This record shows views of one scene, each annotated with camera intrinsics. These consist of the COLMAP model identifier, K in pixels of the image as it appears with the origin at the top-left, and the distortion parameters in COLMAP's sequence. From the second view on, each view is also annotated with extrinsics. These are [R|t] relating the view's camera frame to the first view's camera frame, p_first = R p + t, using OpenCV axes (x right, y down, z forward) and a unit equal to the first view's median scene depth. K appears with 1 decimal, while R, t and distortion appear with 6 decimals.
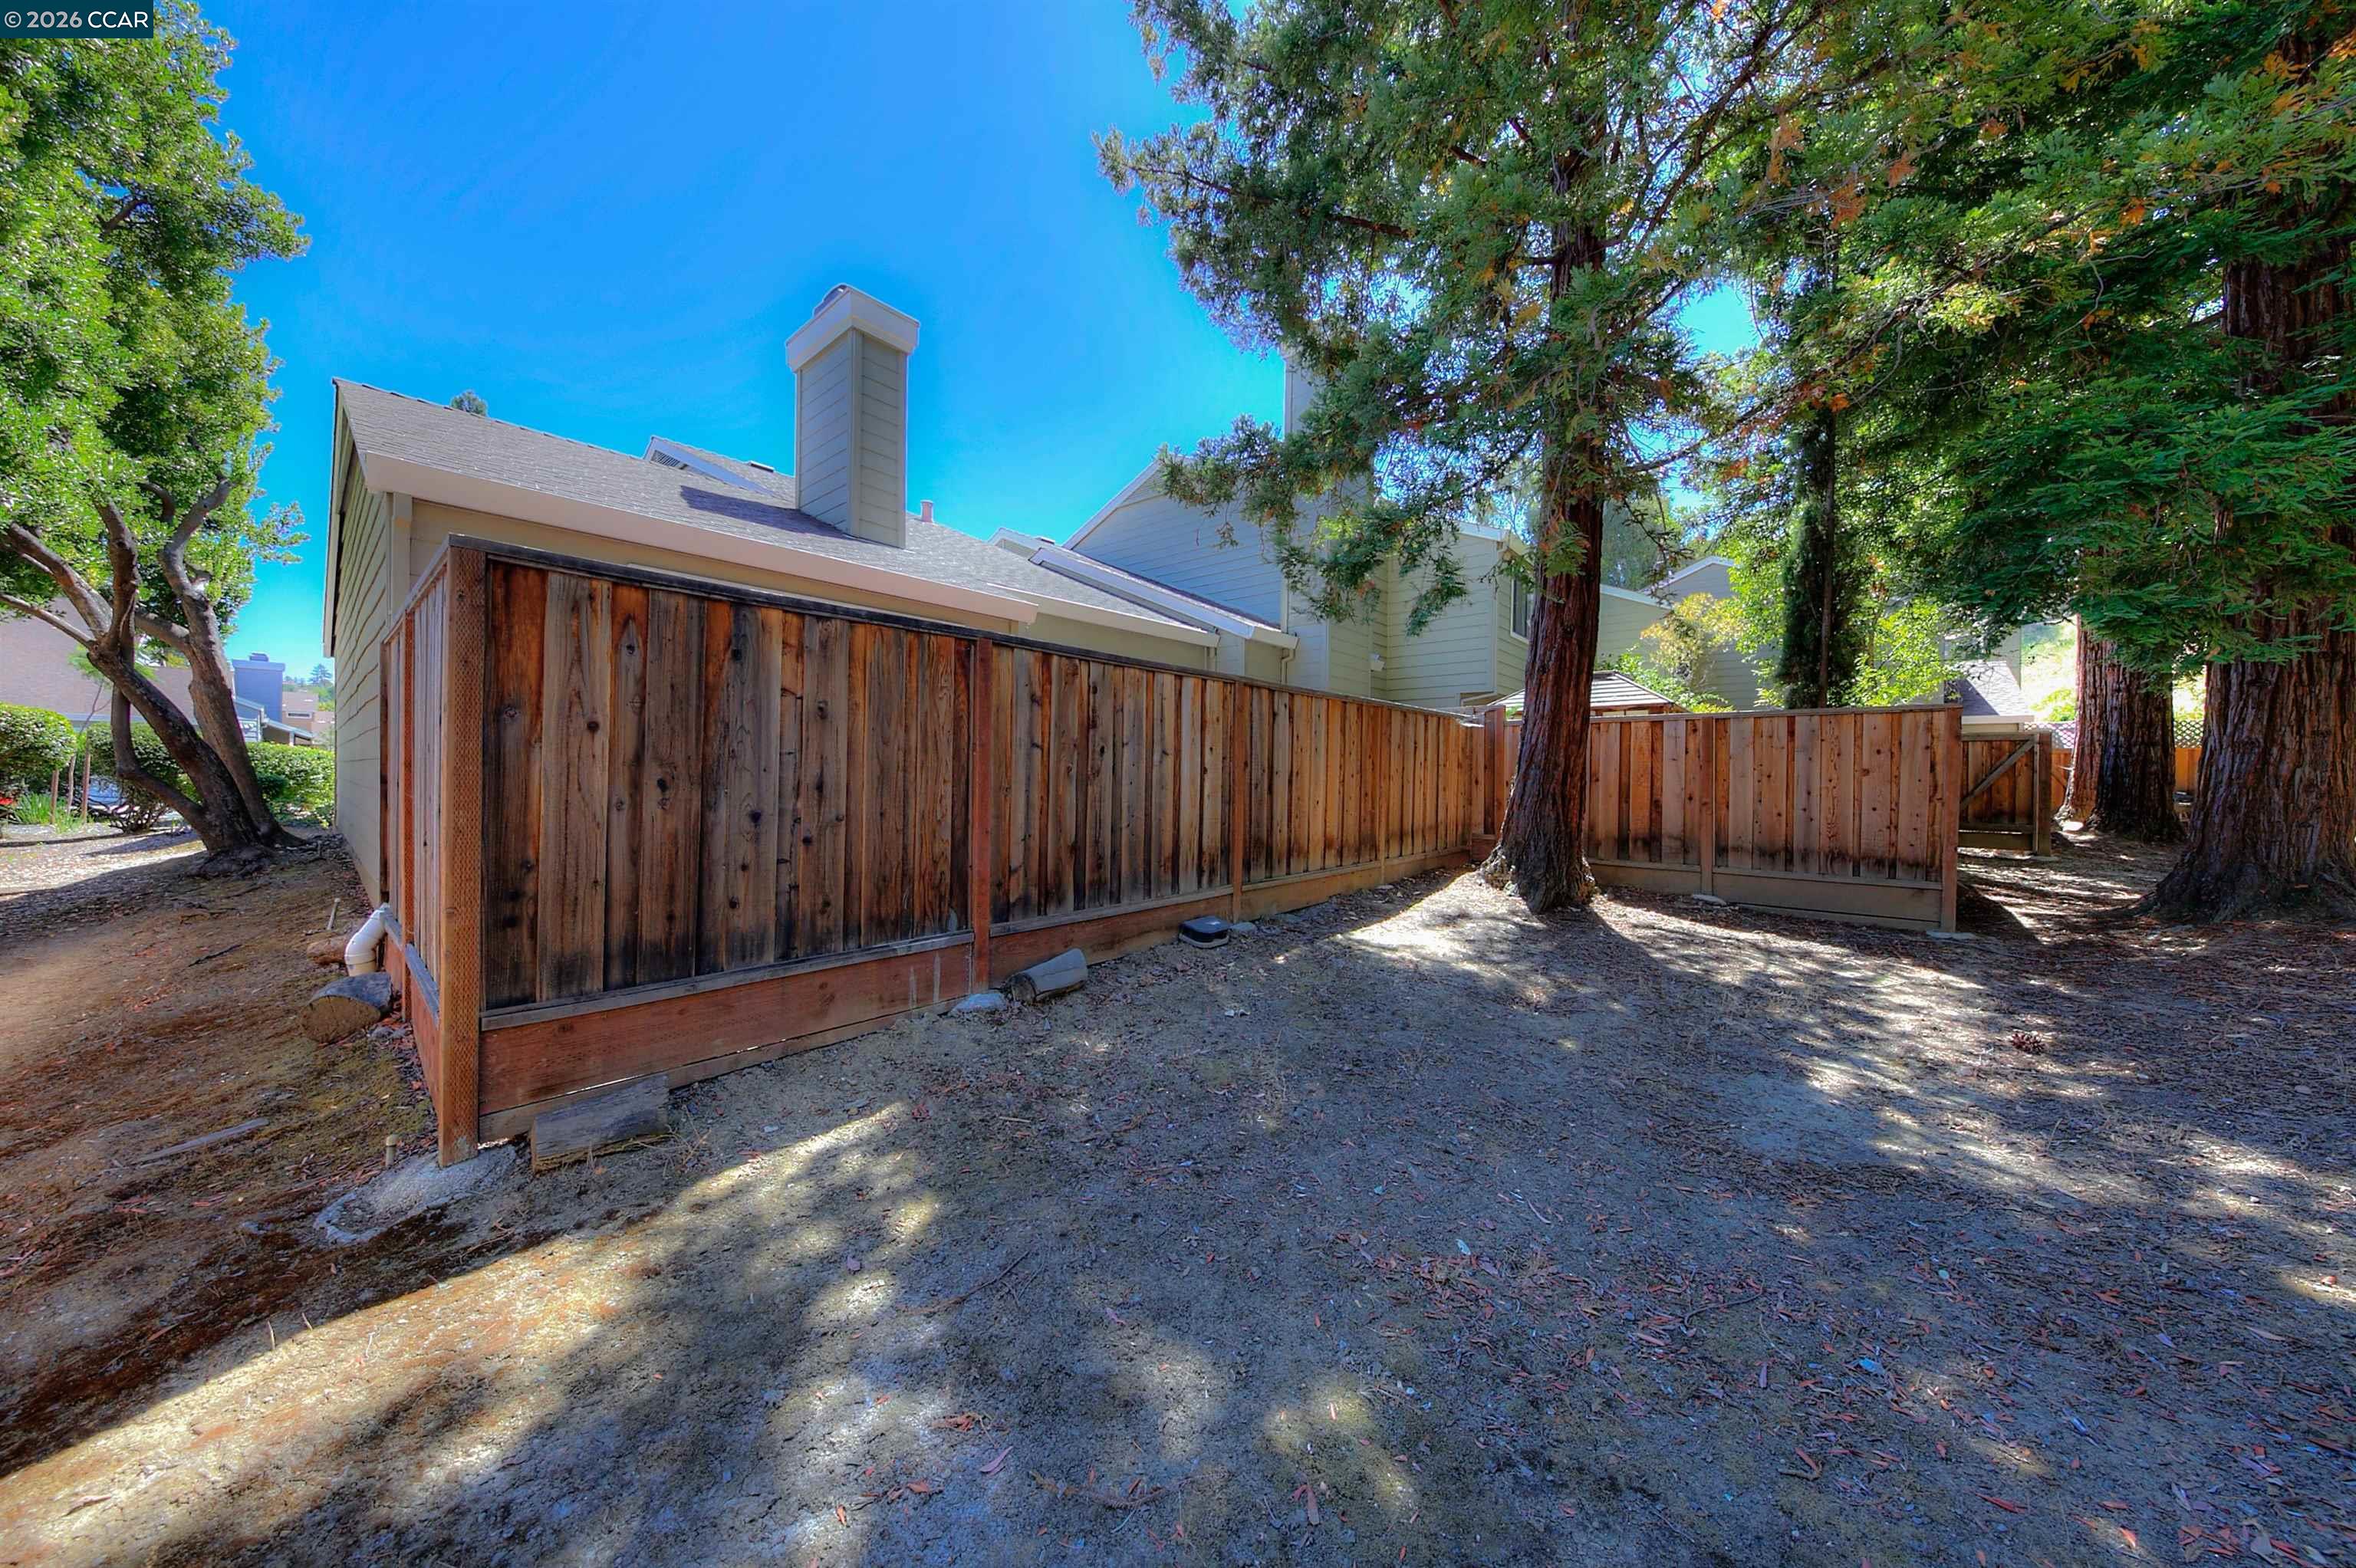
lens RADIAL K [[761.7, 0, 1182.6], [0, 761.7, 771.7], [0, 0, 1]] dist [-0.000987, -0.001907]
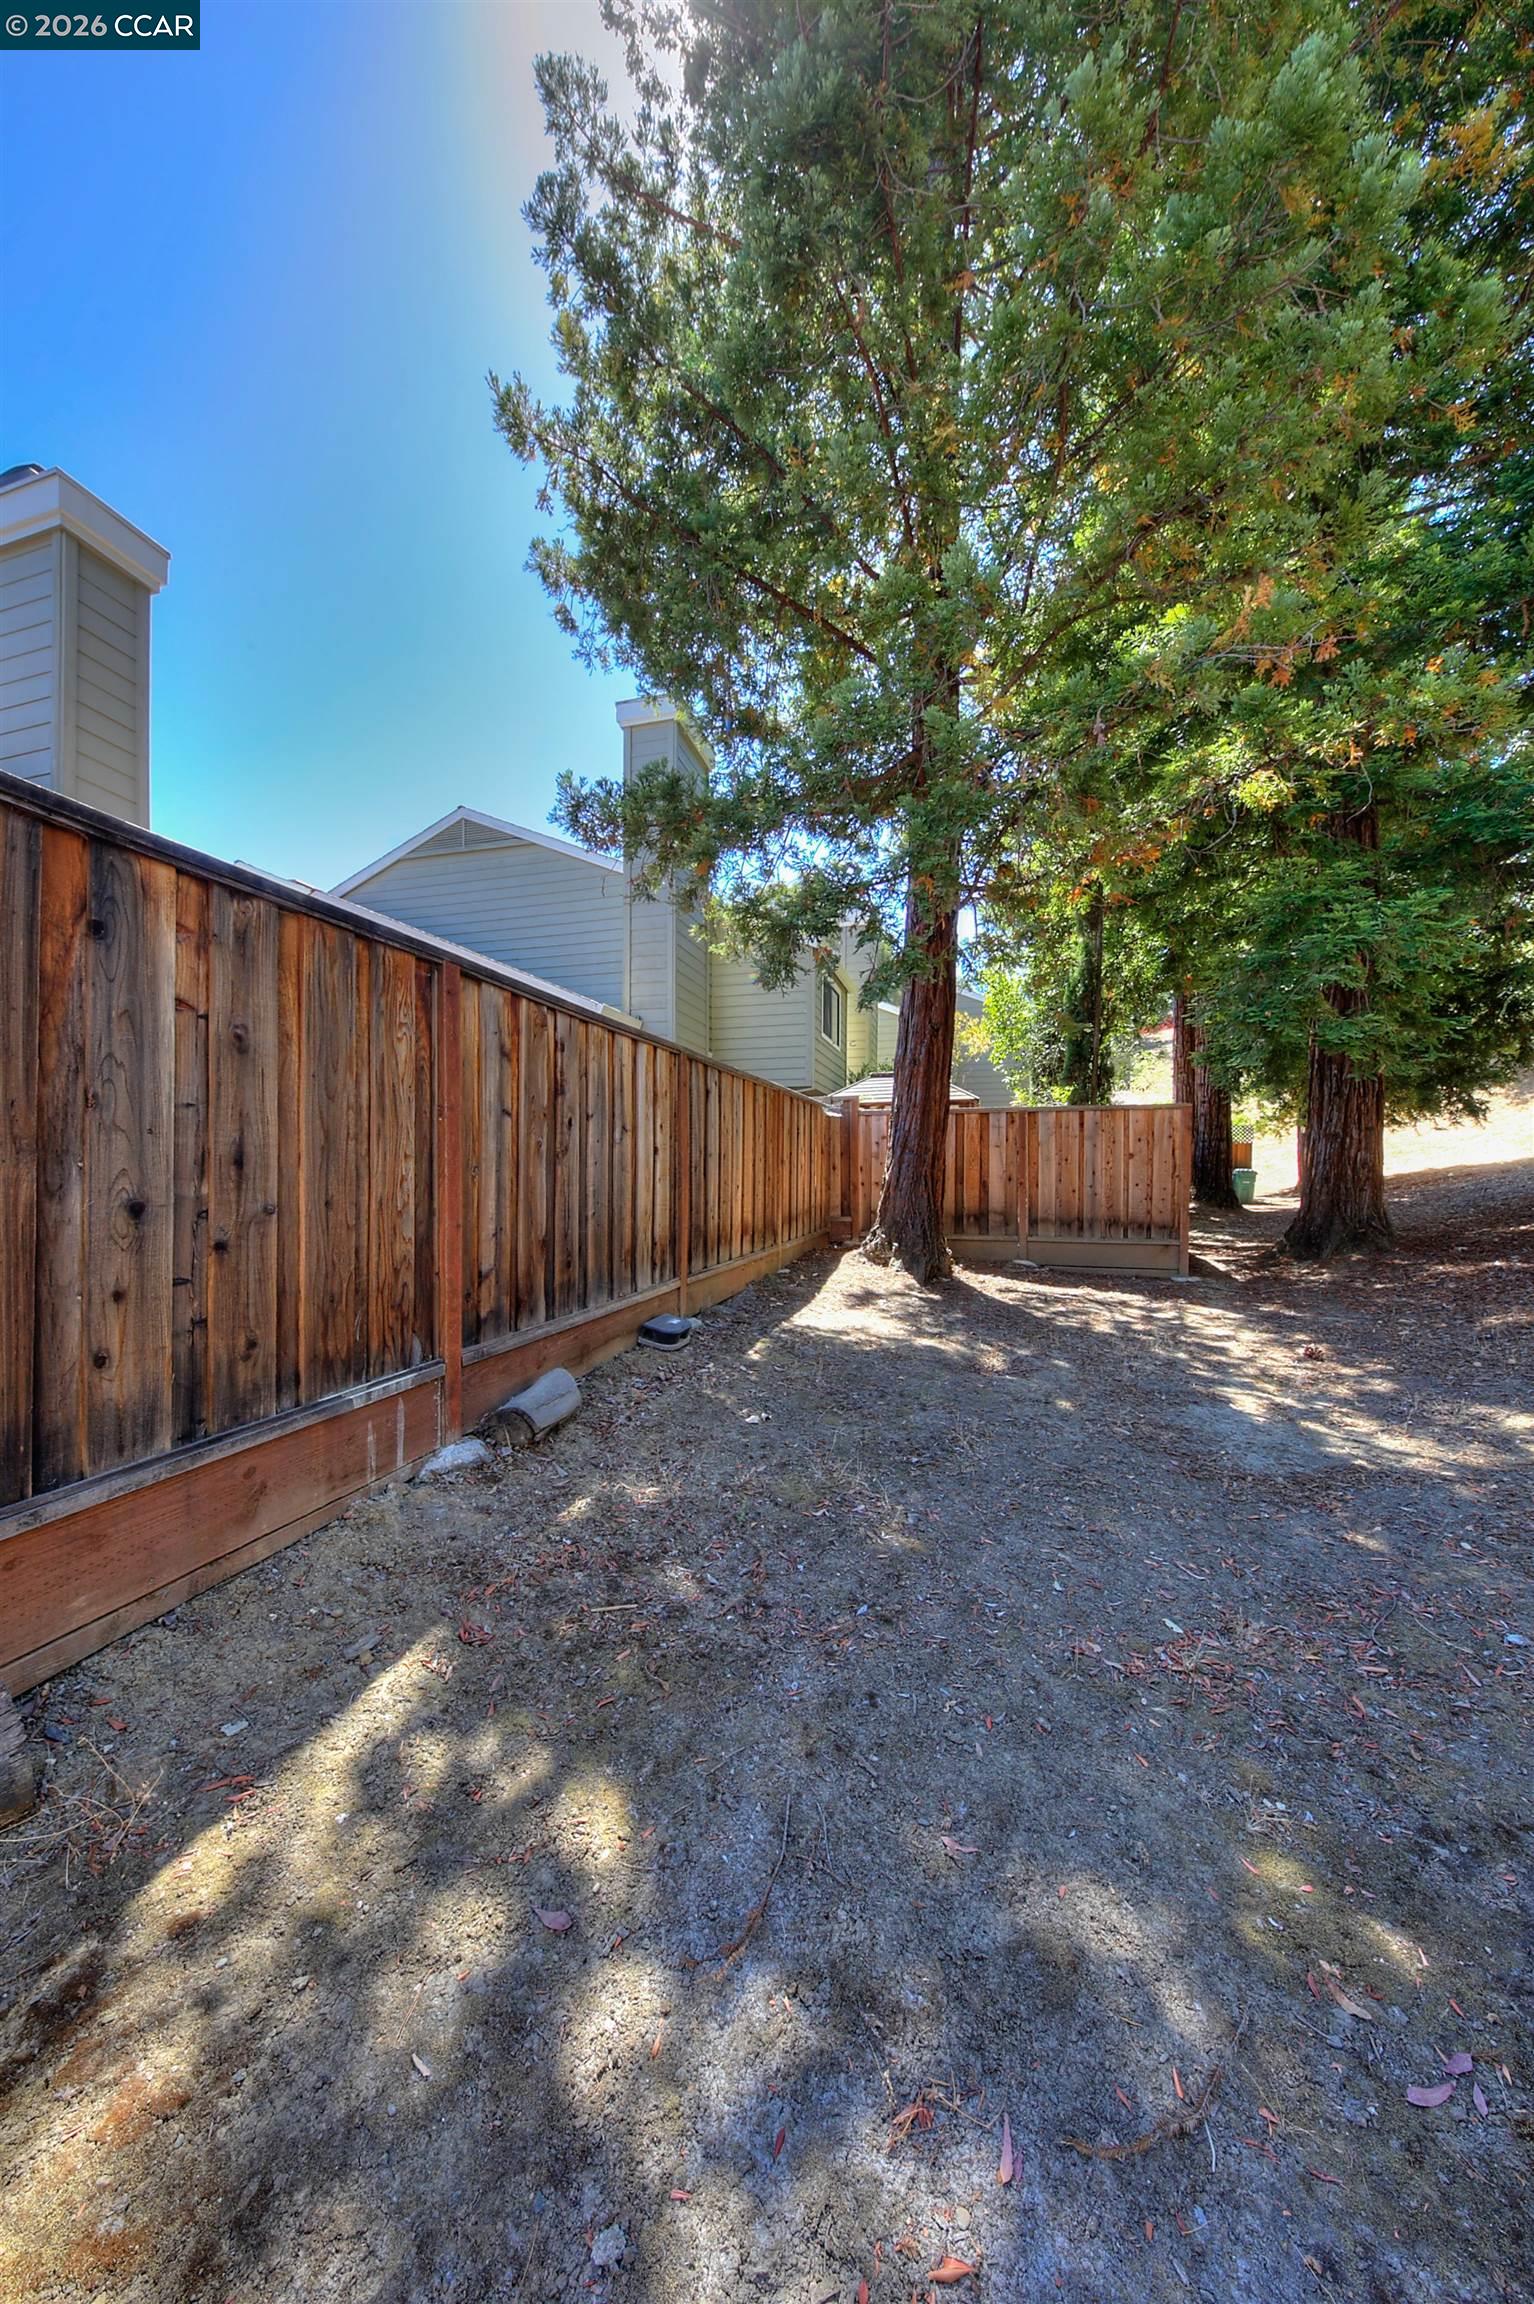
lens RADIAL K [[745.0, 0, 770.8], [0, 745.0, 1173.9], [0, 0, 1]] dist [-0.000987, -0.001907]
pose [[0.907217, -0.009863, 0.420547, -0.296508], [0.005856, 0.999924, 0.010820, 0.023522], [-0.420622, -0.007353, 0.907206, 0.222471]]
